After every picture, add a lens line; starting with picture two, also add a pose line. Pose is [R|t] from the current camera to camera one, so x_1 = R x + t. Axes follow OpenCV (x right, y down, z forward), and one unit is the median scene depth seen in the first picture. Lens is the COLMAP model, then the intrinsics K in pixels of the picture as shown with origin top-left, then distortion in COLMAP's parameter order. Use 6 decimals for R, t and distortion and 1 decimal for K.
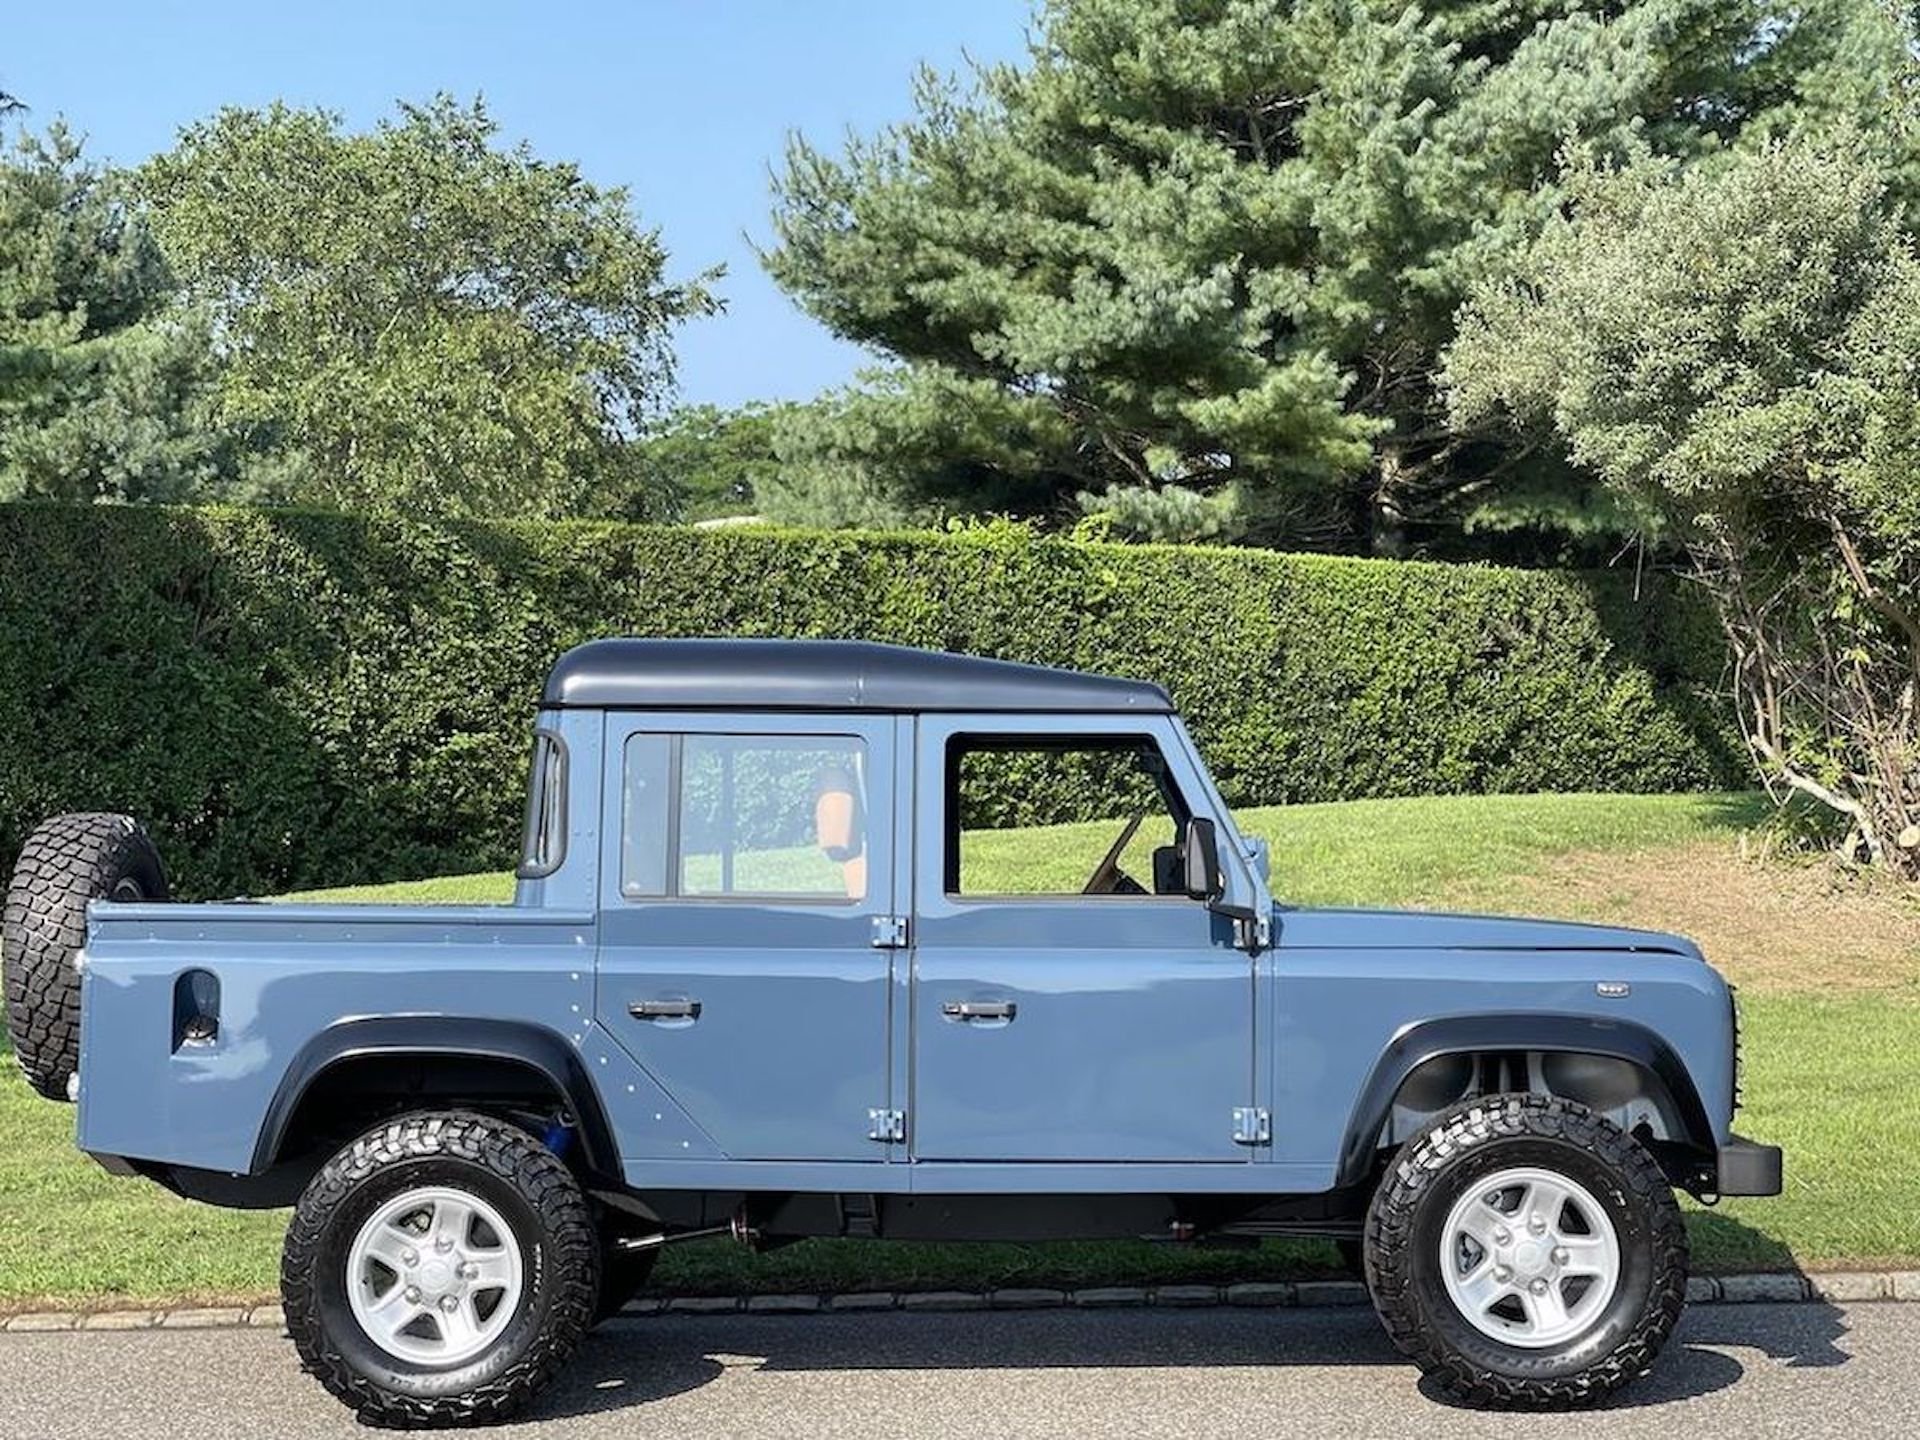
lens RADIAL K [[3664.3, 0, 960.0], [0, 3664.3, 720.0], [0, 0, 1]] dist [0.104357, 0.917189]
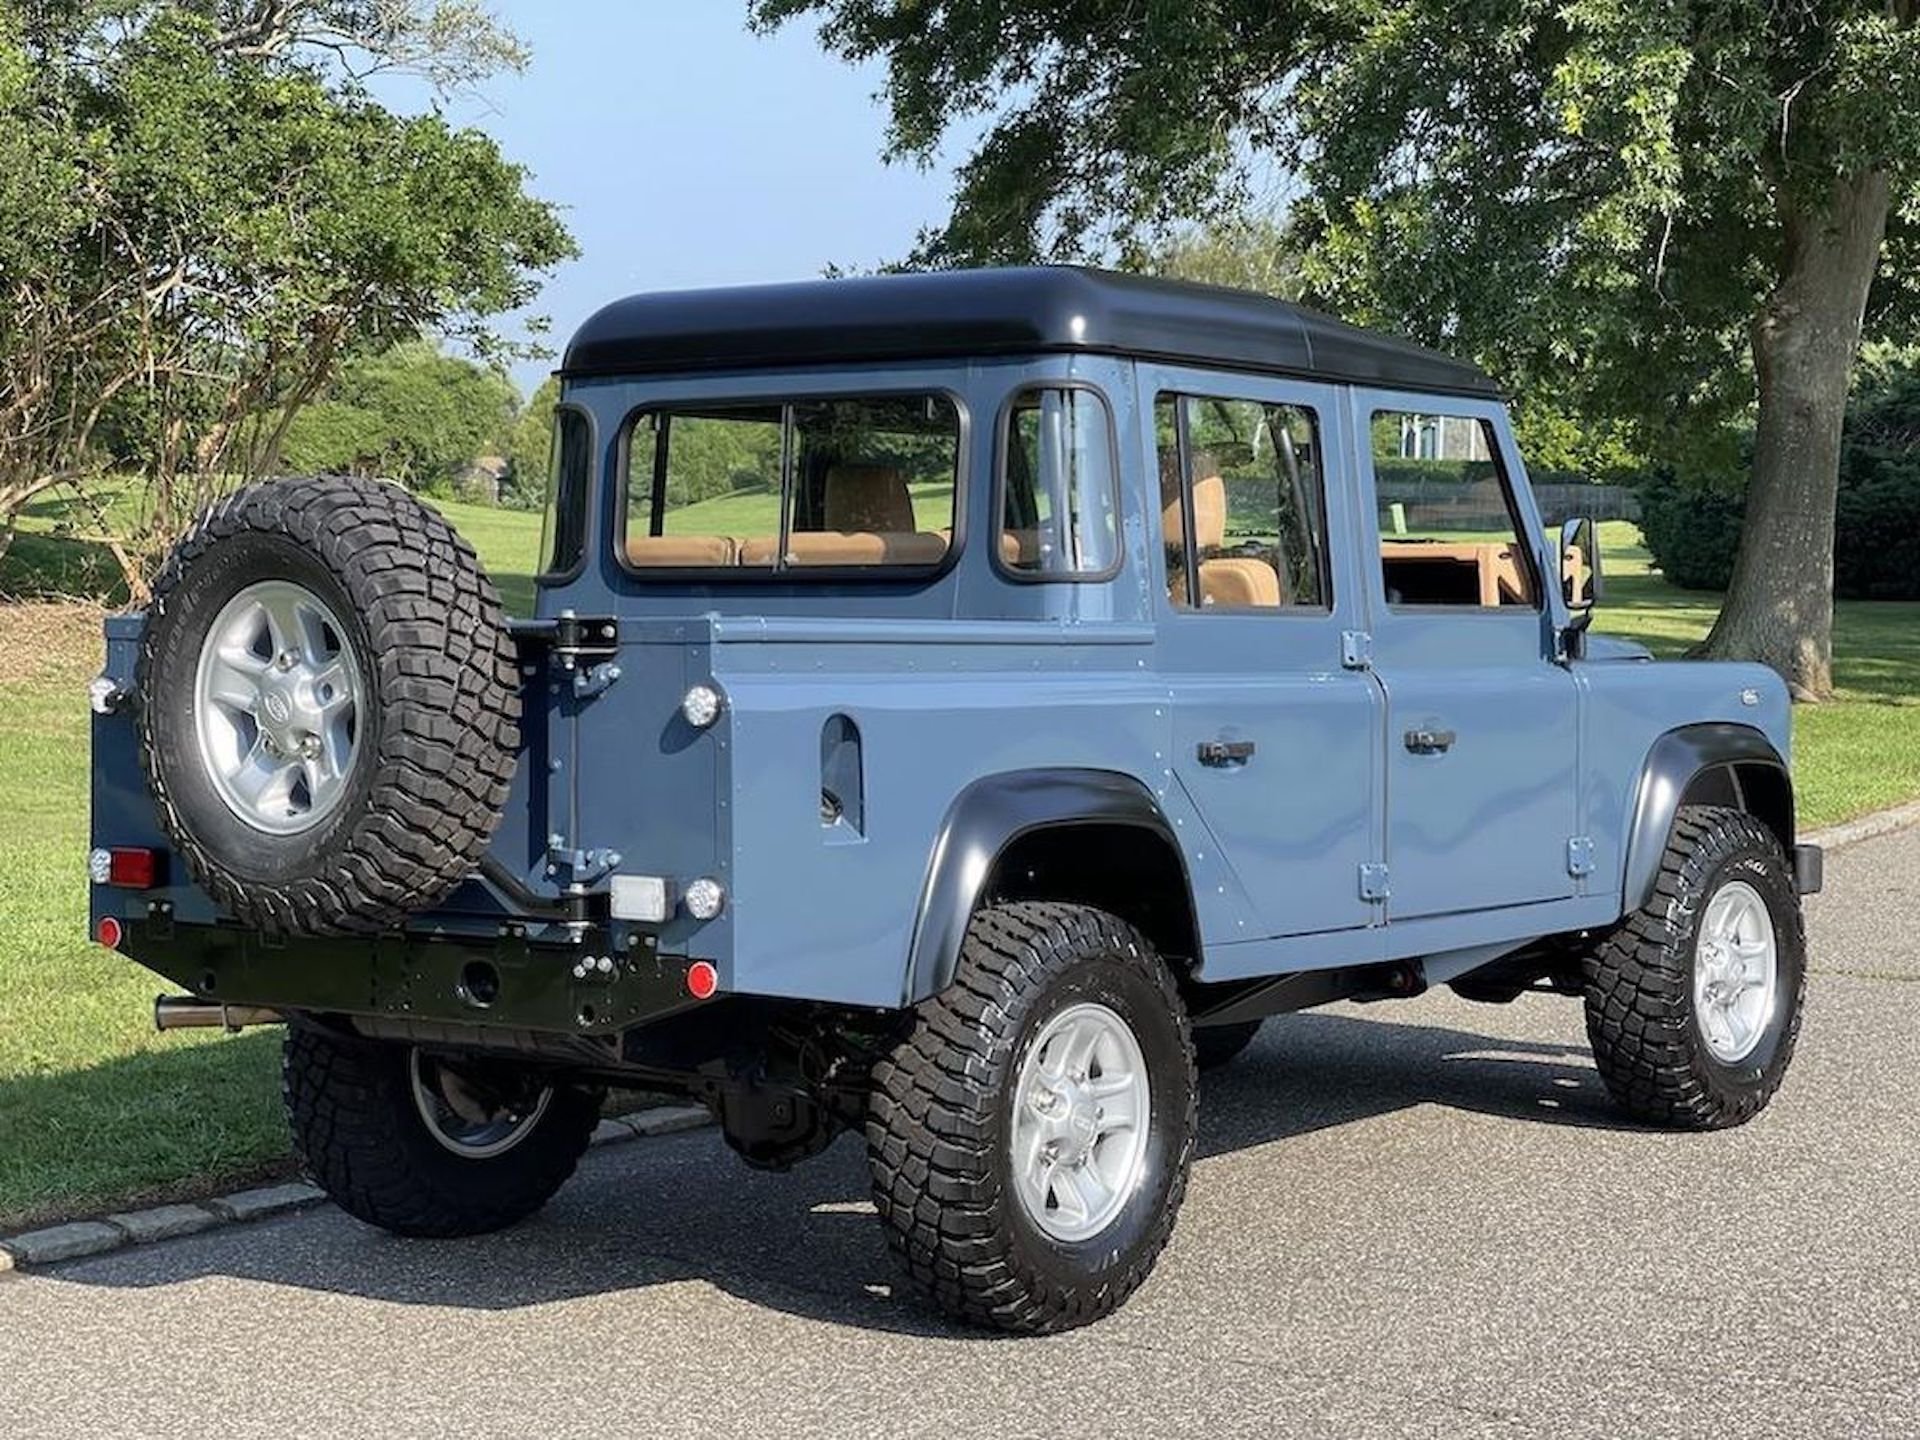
lens RADIAL K [[3664.3, 0, 960.0], [0, 3664.3, 720.0], [0, 0, 1]] dist [0.104357, 0.917189]
pose [[0.557597, -0.026840, 0.829678, -0.748488], [-0.032179, 0.998027, 0.053912, 0.032024], [-0.829488, -0.056760, 0.555633, 0.612576]]
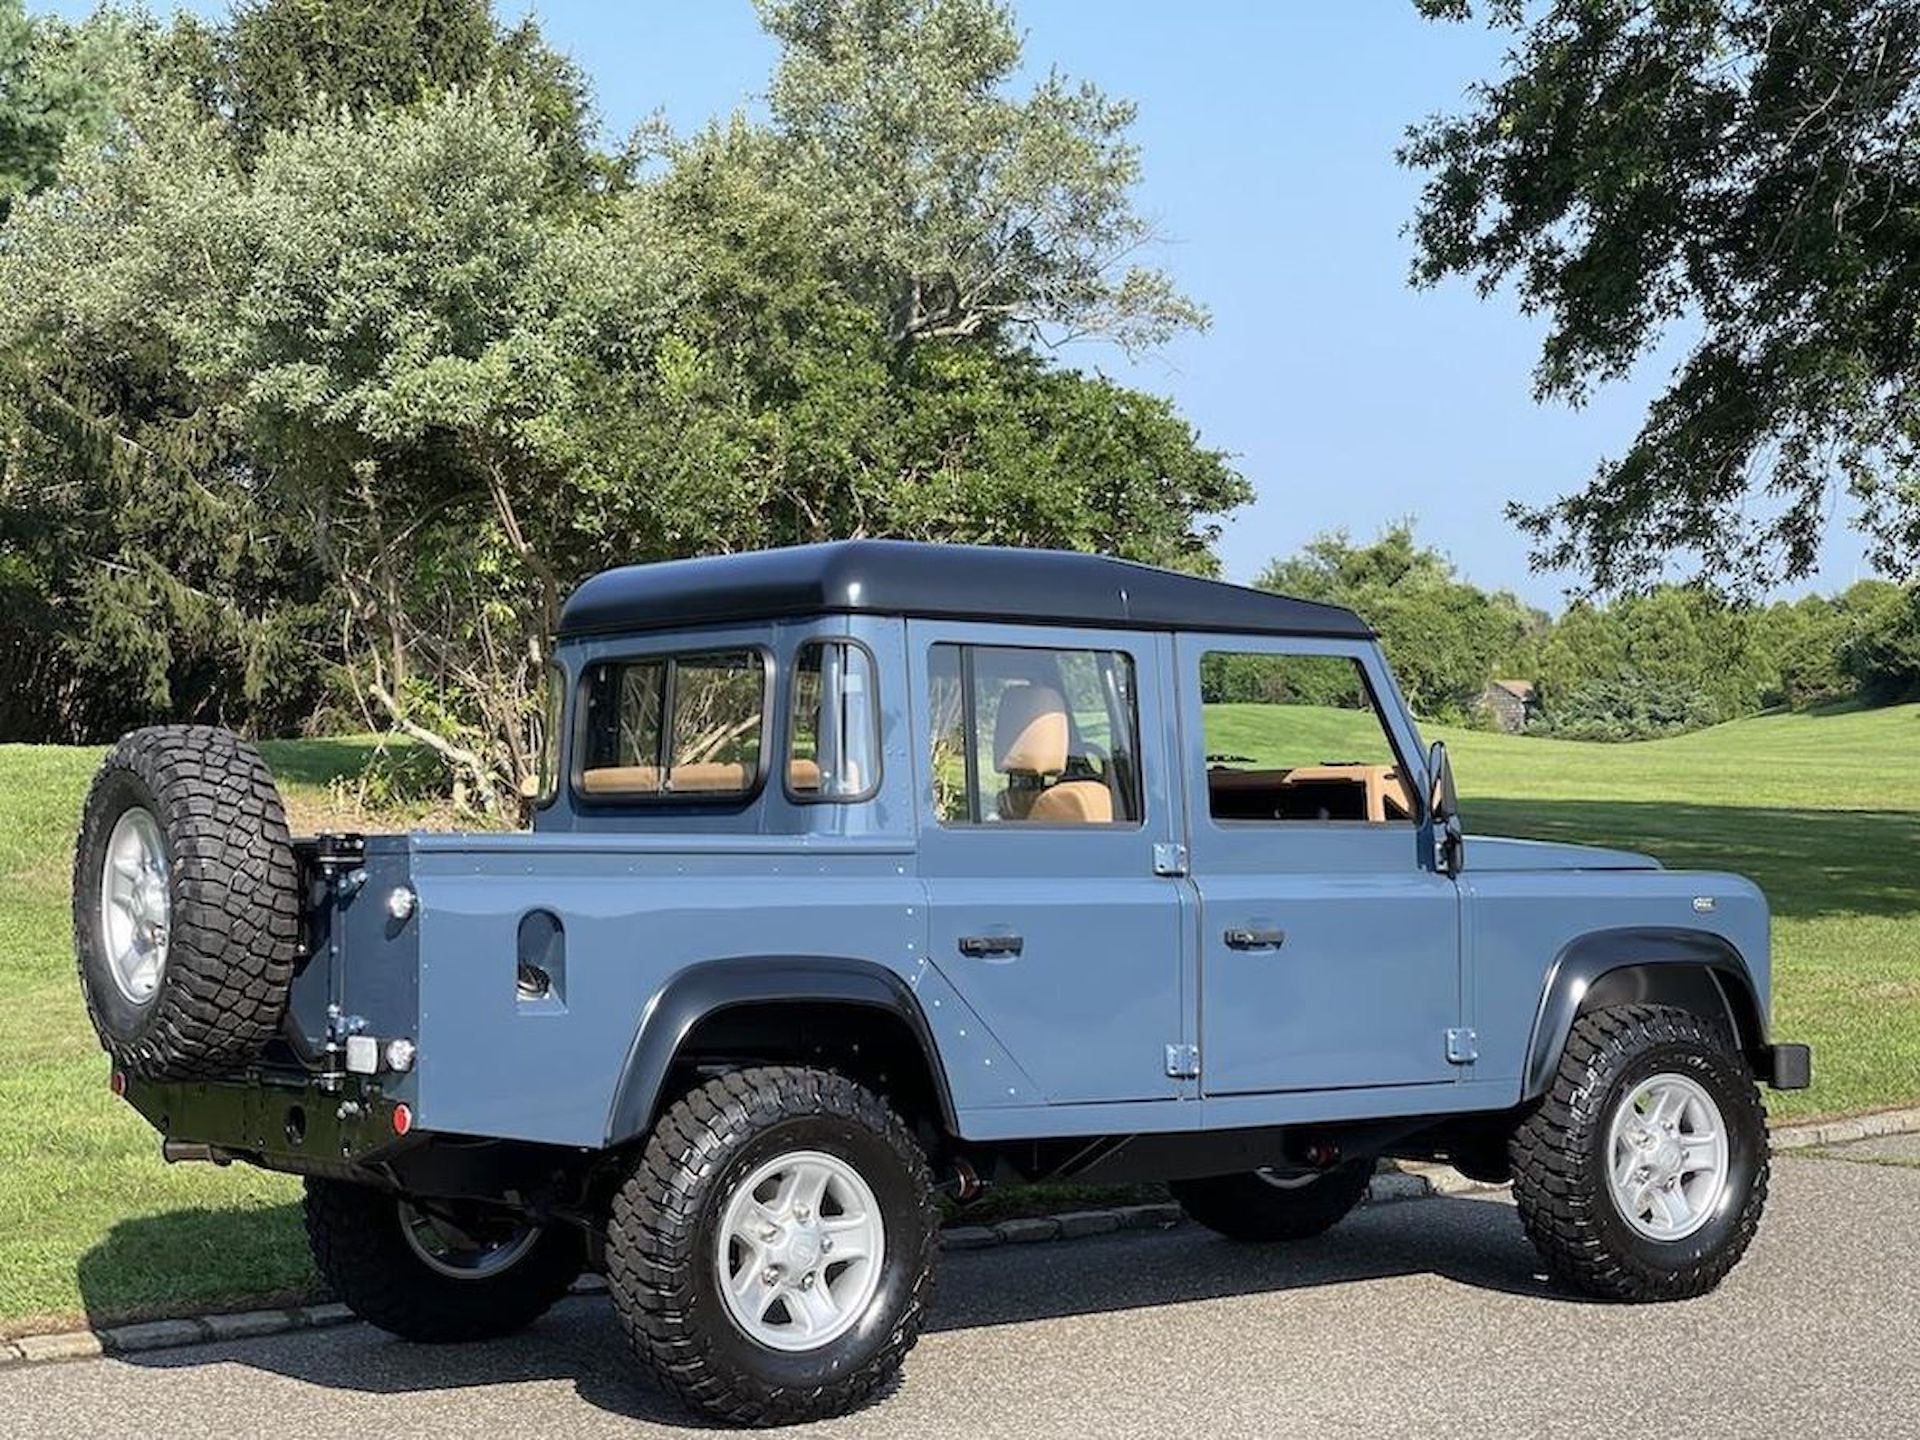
lens RADIAL K [[3664.3, 0, 960.0], [0, 3664.3, 720.0], [0, 0, 1]] dist [0.104357, 0.917189]
pose [[0.779202, 0.014426, 0.626607, -0.657214], [-0.019425, 0.999811, 0.001137, 0.021596], [-0.626472, -0.013058, 0.779335, 0.290168]]
